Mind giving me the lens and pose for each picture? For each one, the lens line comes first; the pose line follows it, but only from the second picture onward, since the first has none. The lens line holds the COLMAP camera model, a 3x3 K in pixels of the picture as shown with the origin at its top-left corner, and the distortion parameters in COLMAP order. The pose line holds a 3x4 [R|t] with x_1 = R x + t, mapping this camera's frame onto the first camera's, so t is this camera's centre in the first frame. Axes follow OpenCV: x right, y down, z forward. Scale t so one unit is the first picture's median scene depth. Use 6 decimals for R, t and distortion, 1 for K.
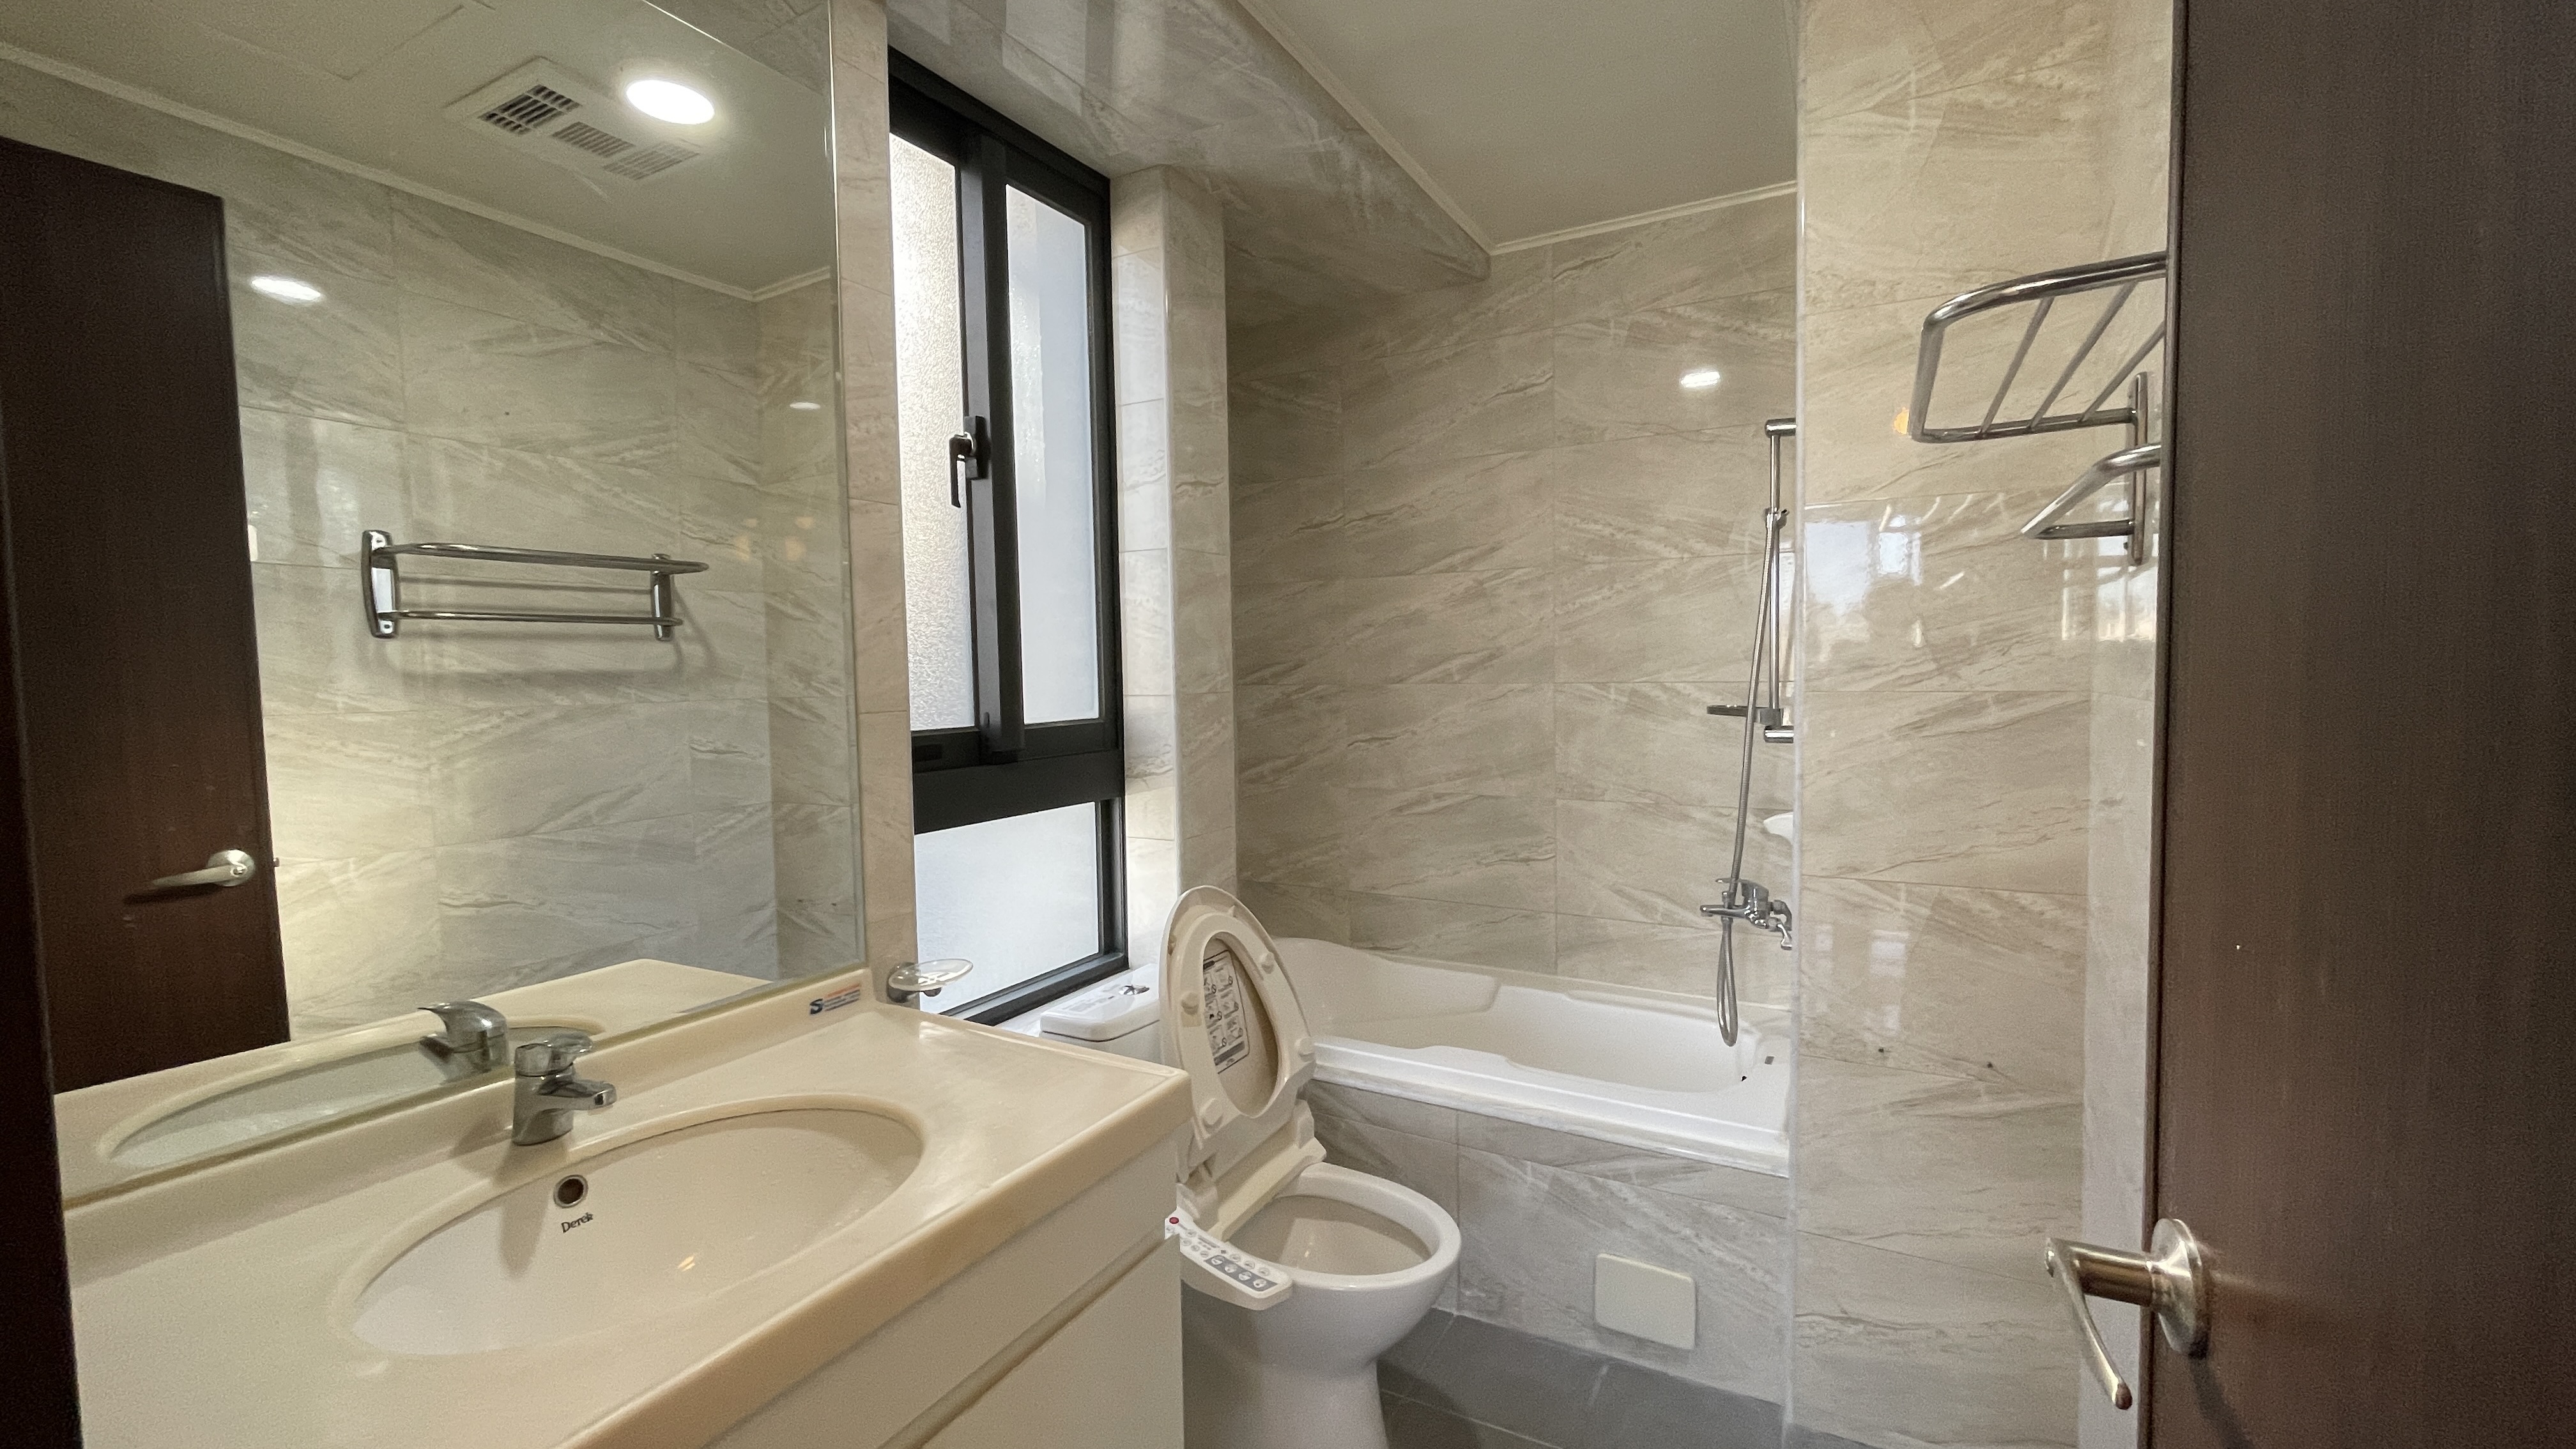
lens RADIAL K [[1031.7, 0, 1288.0], [0, 1031.7, 724.5], [0, 0, 1]] dist [0.011242, 0.000017]
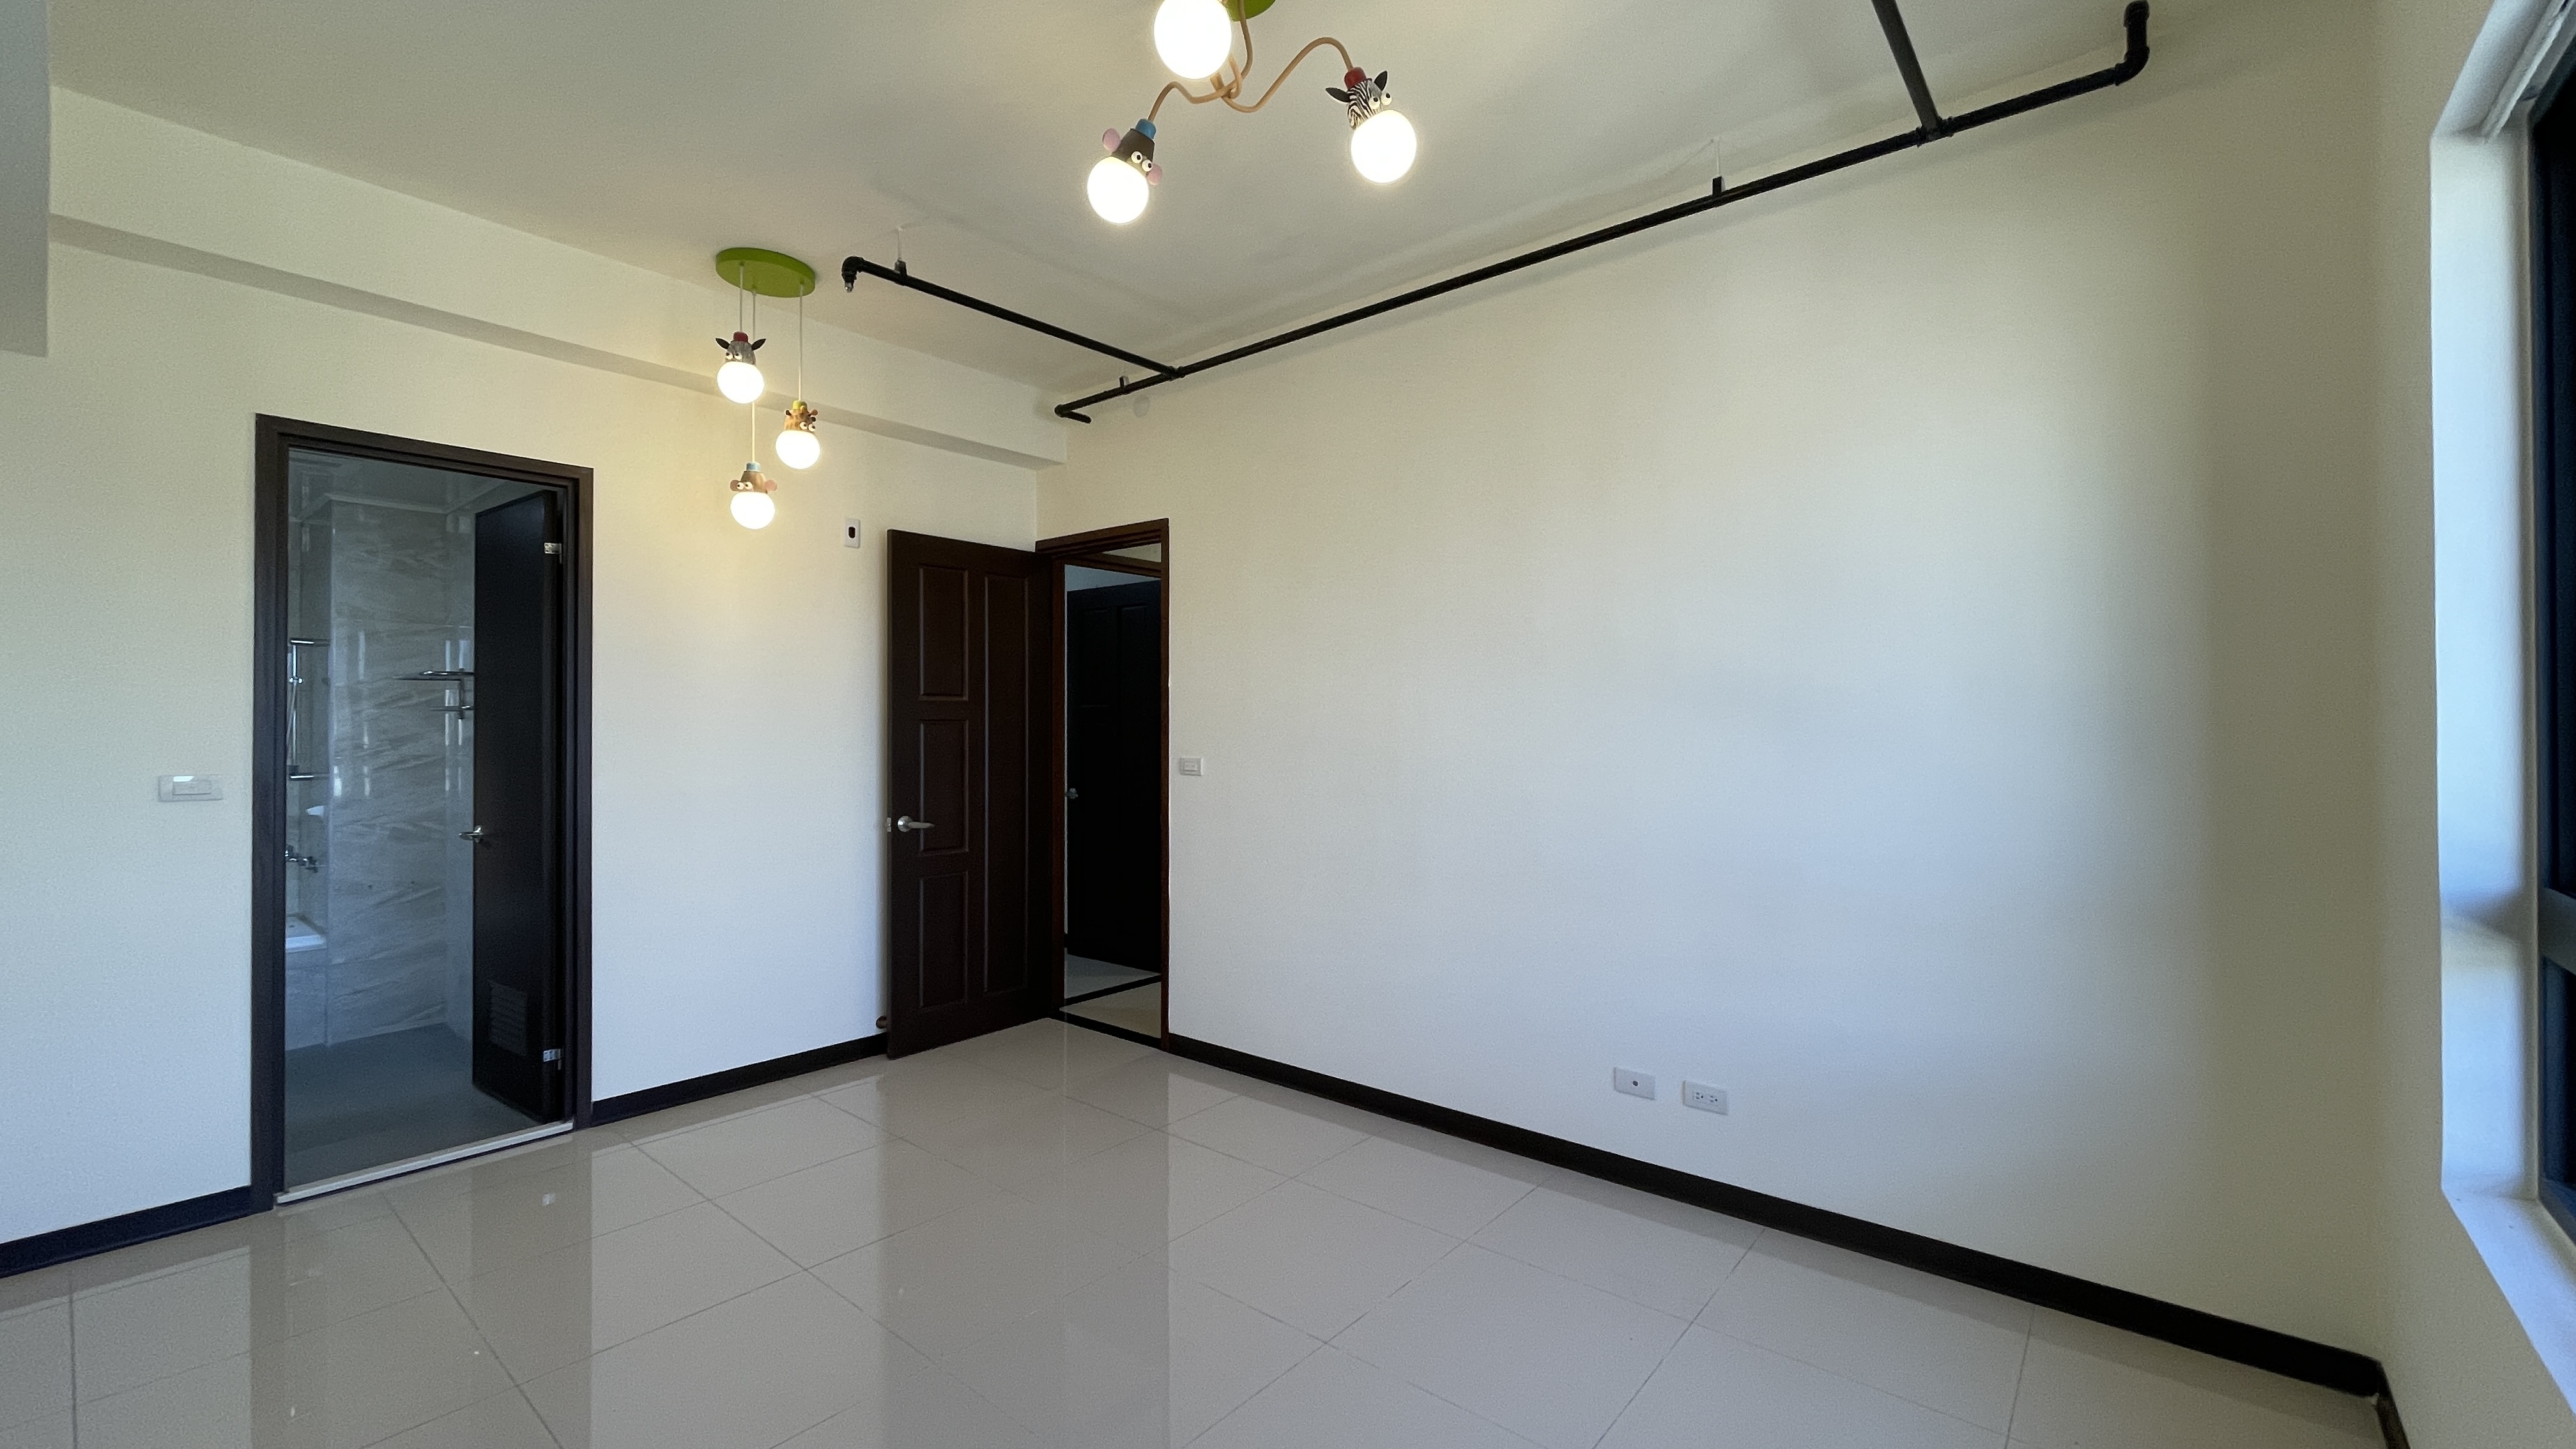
lens RADIAL K [[1031.7, 0, 1288.0], [0, 1031.7, 724.5], [0, 0, 1]] dist [0.011242, 0.000017]
pose [[0.188492, 0.029674, 0.981626, -1.806723], [0.052231, 0.997826, -0.040193, 0.134787], [-0.980685, 0.058848, 0.186532, -2.055365]]
